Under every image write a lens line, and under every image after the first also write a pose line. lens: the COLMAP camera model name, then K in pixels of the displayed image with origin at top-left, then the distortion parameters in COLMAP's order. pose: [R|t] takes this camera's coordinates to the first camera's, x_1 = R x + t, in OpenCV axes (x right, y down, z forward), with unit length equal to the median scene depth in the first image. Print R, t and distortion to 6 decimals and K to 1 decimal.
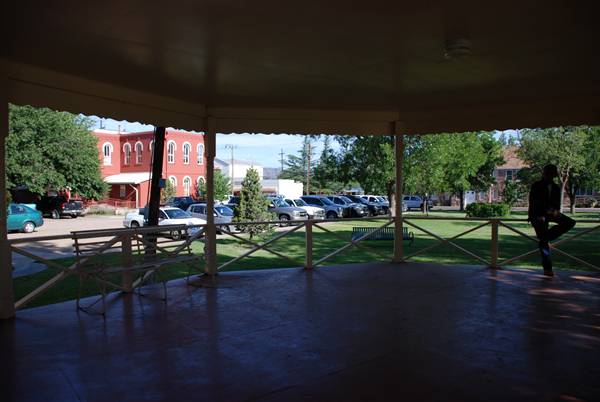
lens RADIAL K [[474.3, 0, 299.9], [0, 474.3, 202.8], [0, 0, 1]] dist [-0.146822, 0.100824]
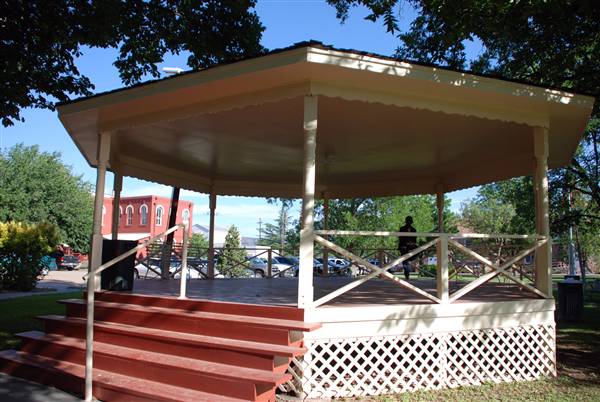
lens RADIAL K [[474.3, 0, 300.4], [0, 474.3, 201.5], [0, 0, 1]] dist [-0.146822, 0.100824]
pose [[0.998674, 0.025532, 0.044707, 0.011096], [-0.018434, 0.988126, -0.152535, 0.028390], [-0.048071, 0.151509, 0.987286, -0.153341]]
